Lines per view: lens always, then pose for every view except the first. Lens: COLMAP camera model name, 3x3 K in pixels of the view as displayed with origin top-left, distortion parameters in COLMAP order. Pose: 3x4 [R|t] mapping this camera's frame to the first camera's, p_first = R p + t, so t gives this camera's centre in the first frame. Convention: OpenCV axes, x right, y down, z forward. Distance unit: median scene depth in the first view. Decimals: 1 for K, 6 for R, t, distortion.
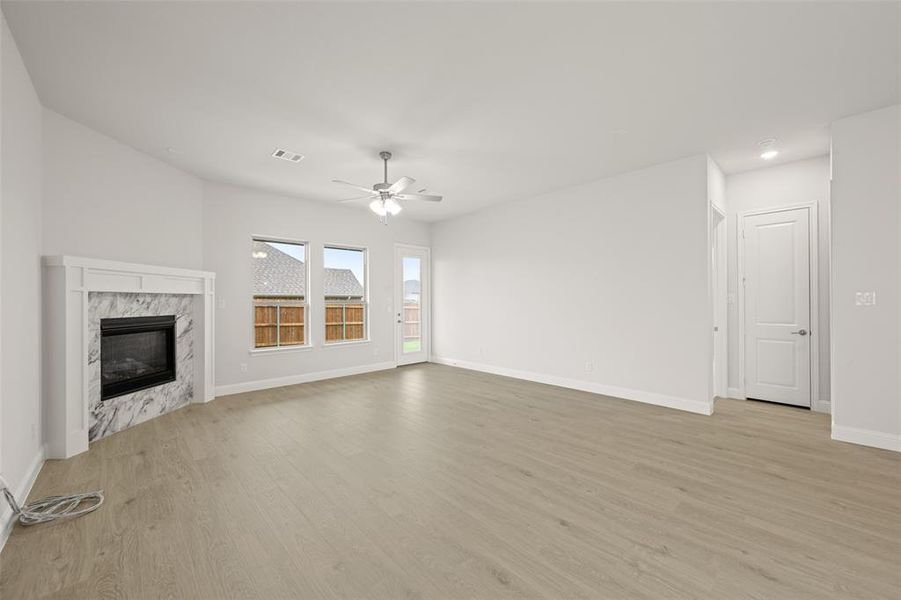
lens RADIAL K [[352.5, 0, 452.0], [0, 352.5, 300.3], [0, 0, 1]] dist [-0.000237, 0.000001]
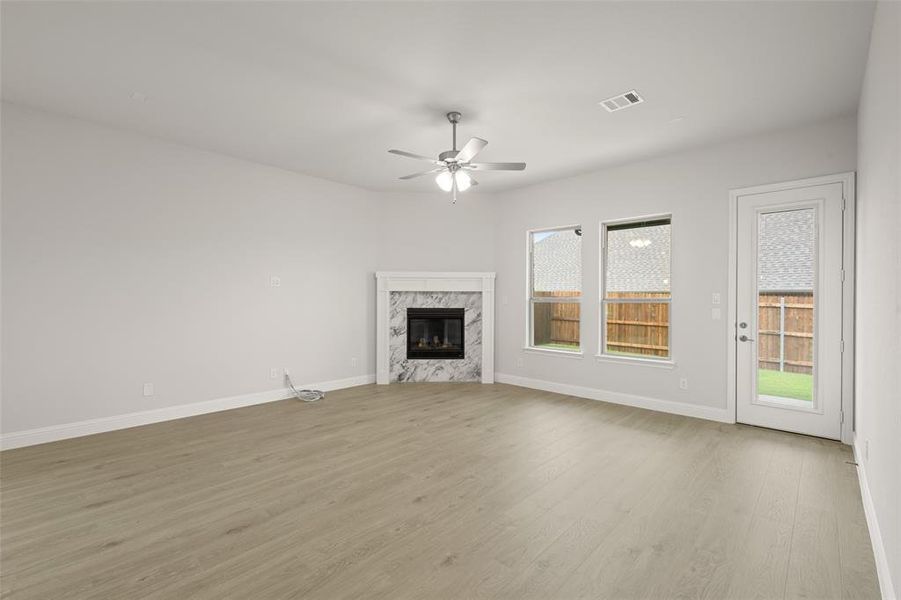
lens RADIAL K [[399.3, 0, 454.0], [0, 399.3, 299.6], [0, 0, 1]] dist [-0.001164, 0.000159]
pose [[0.068822, 0.008674, -0.997591, 0.720572], [-0.003560, 0.999958, 0.008449, -0.001317], [0.997623, 0.002970, 0.068850, 0.935531]]
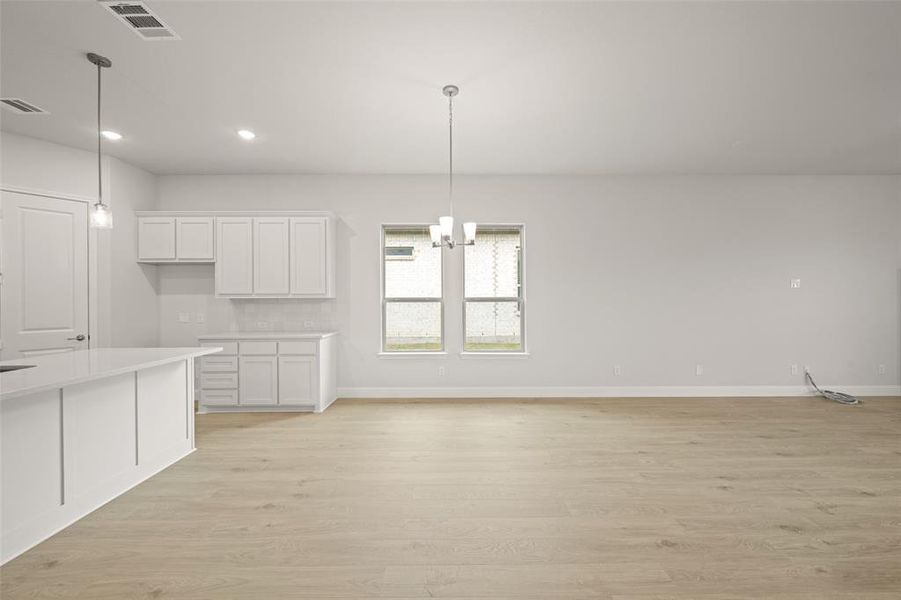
lens RADIAL K [[352.5, 0, 452.0], [0, 352.5, 300.3], [0, 0, 1]] dist [-0.000237, 0.000001]
pose [[-0.680028, 0.010343, -0.733114, 1.072082], [0.008596, 0.999944, 0.006134, -0.006256], [0.733136, -0.002130, -0.680079, 0.412374]]
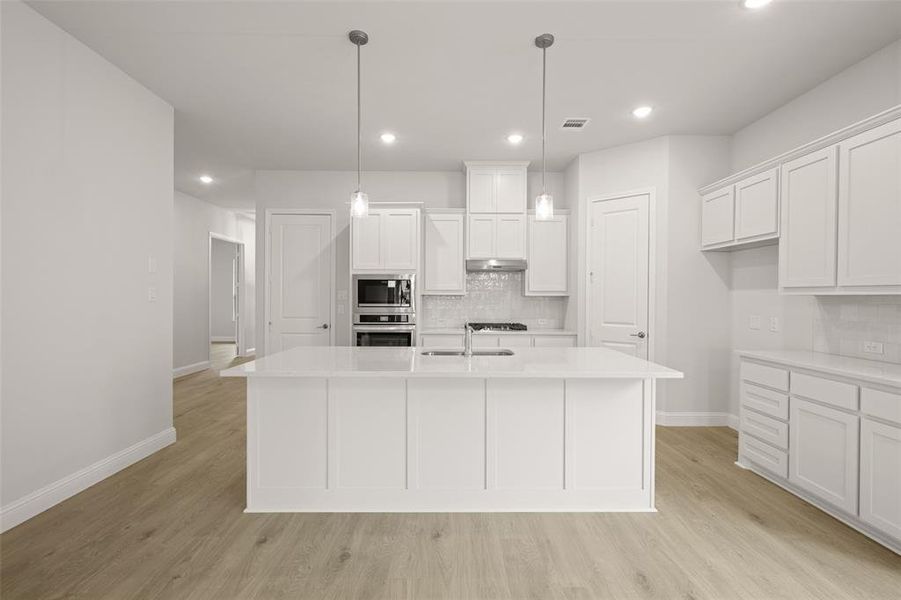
lens RADIAL K [[399.3, 0, 454.0], [0, 399.3, 299.6], [0, 0, 1]] dist [-0.001164, 0.000159]
pose [[-0.736614, -0.005214, 0.676293, 0.706567], [-0.001838, 0.999982, 0.005708, -0.005959], [-0.676311, 0.002961, -0.736611, 0.132150]]
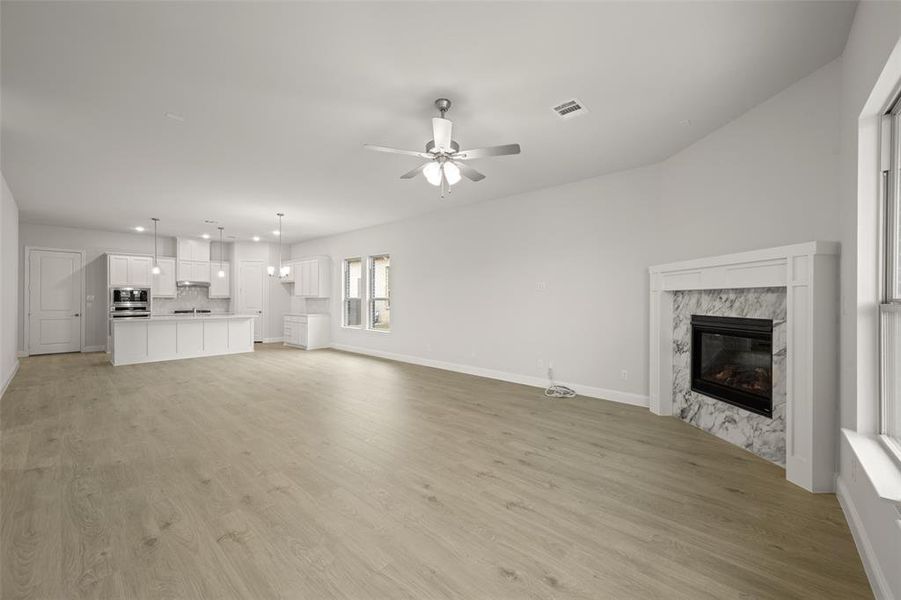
lens RADIAL K [[352.5, 0, 452.0], [0, 352.5, 300.3], [0, 0, 1]] dist [-0.000237, 0.000001]
pose [[-0.996378, 0.002012, -0.085011, -0.141608], [0.001816, 0.999996, 0.002377, 0.003174], [0.085015, 0.002214, -0.996377, 1.743076]]
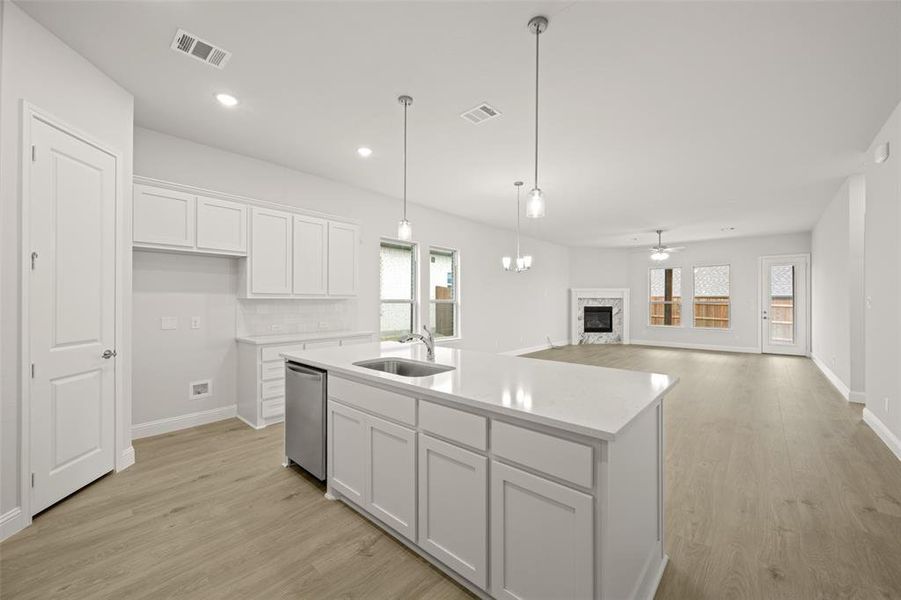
lens RADIAL K [[352.5, 0, 452.0], [0, 352.5, 300.3], [0, 0, 1]] dist [-0.000237, 0.000001]
pose [[0.092142, 0.003353, -0.995740, 1.768757], [-0.001182, 0.999994, 0.003258, -0.010119], [0.995745, 0.000877, 0.092145, -0.412232]]
